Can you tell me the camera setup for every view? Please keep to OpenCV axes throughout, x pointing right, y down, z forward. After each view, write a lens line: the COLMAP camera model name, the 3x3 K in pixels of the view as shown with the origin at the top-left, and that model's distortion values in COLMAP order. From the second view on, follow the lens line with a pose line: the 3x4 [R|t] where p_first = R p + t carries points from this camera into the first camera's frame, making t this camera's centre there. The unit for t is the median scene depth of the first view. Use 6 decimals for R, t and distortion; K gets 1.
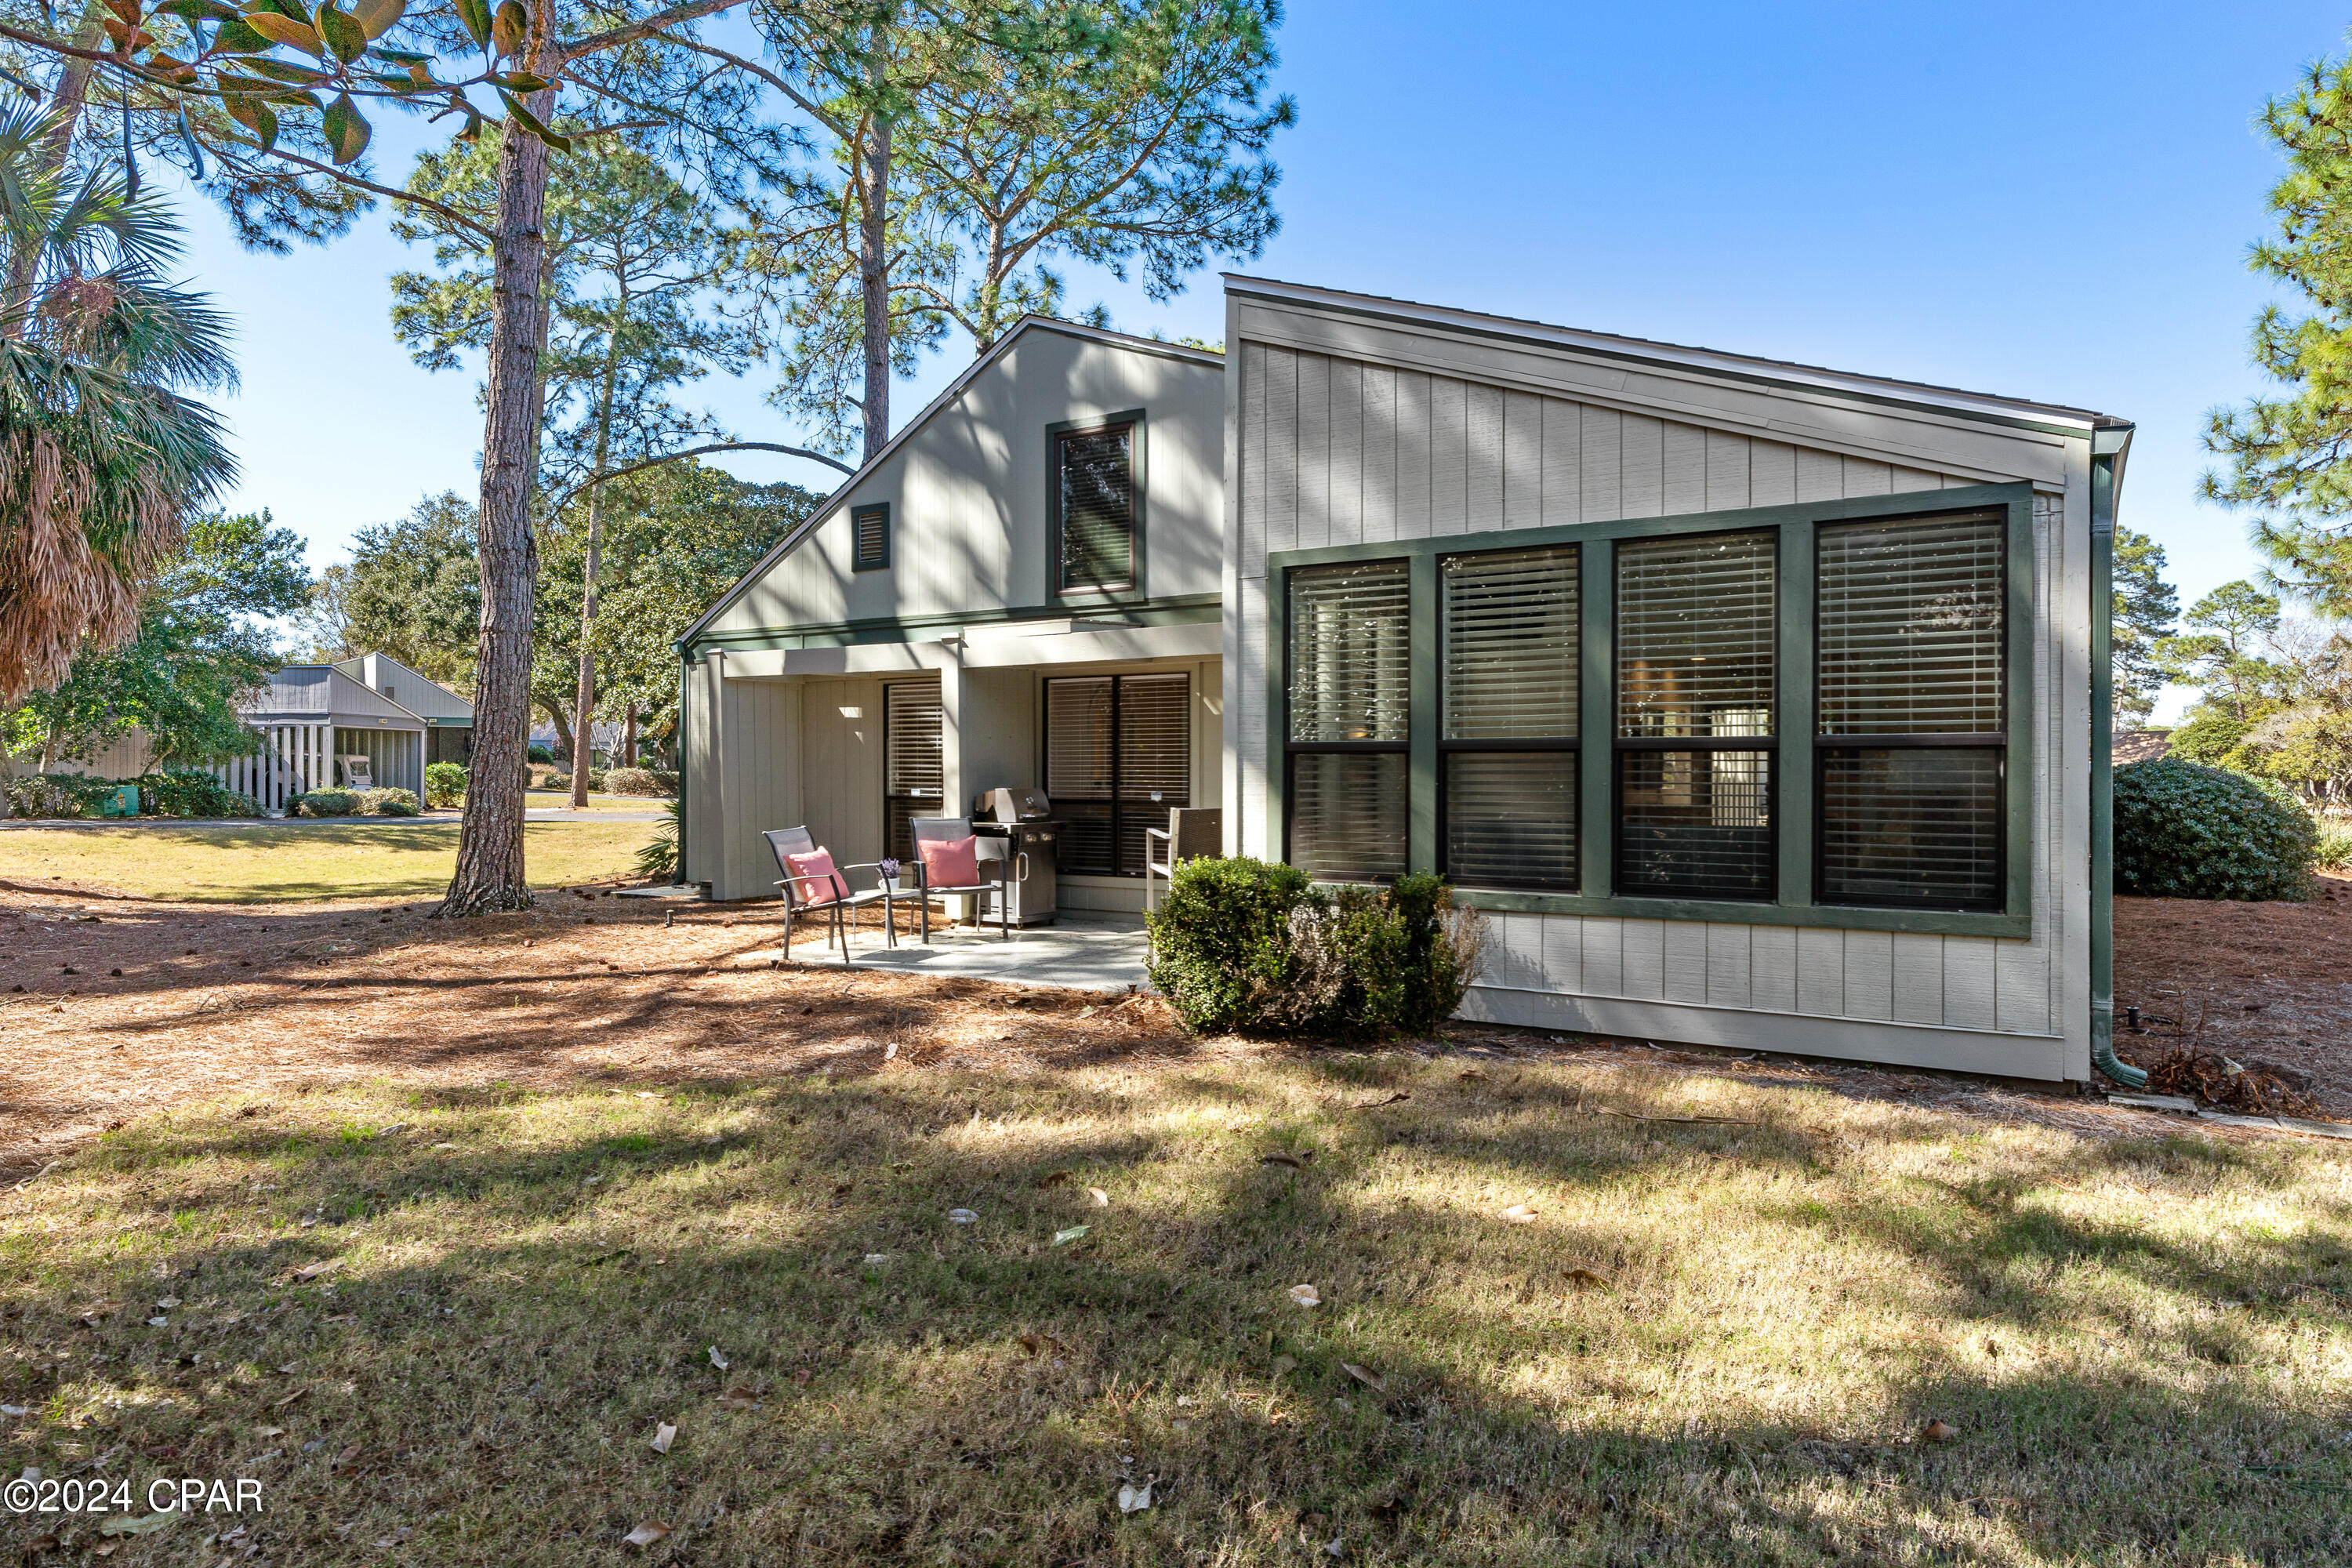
lens RADIAL K [[1413.3, 0, 1176.6], [0, 1413.3, 780.4], [0, 0, 1]] dist [0.007257, -0.001387]
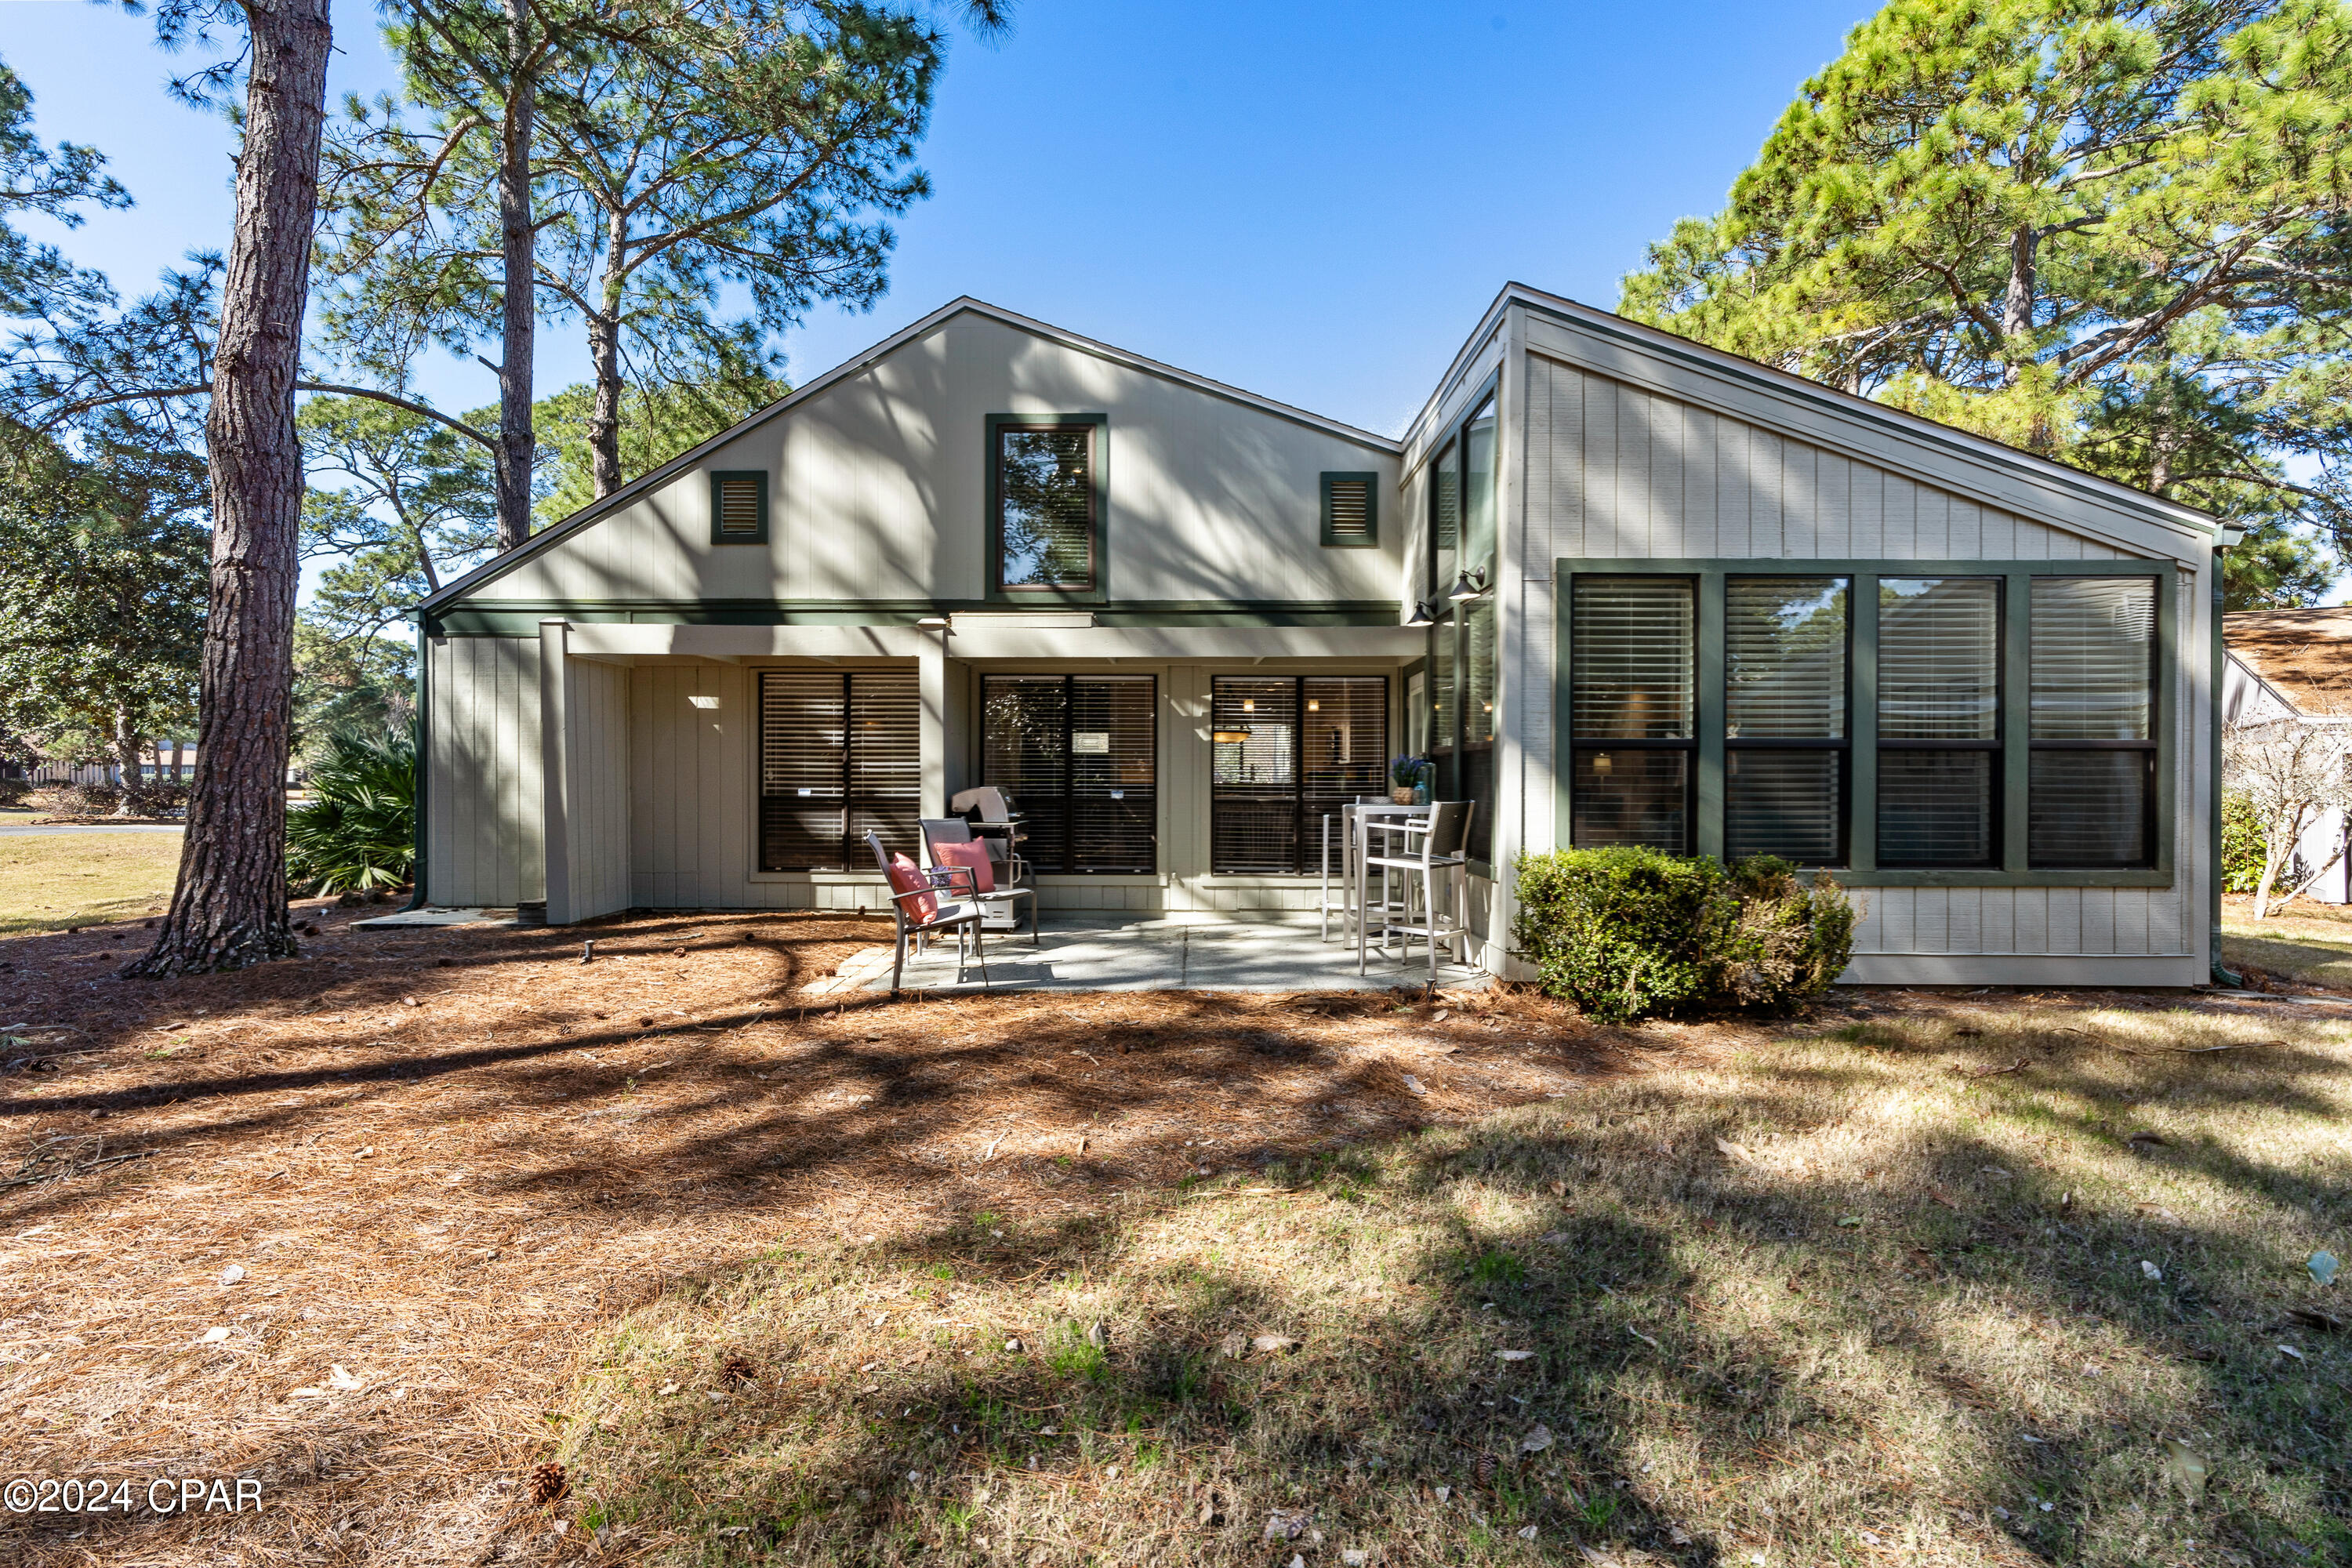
lens RADIAL K [[1096.3, 0, 1175.1], [0, 1096.3, 795.0], [0, 0, 1]] dist [-0.010591, 0.002181]
pose [[0.845614, -0.004048, 0.533780, -0.404781], [0.000962, 0.999981, 0.006060, 0.006681], [-0.533794, -0.004611, 0.845602, 0.309071]]
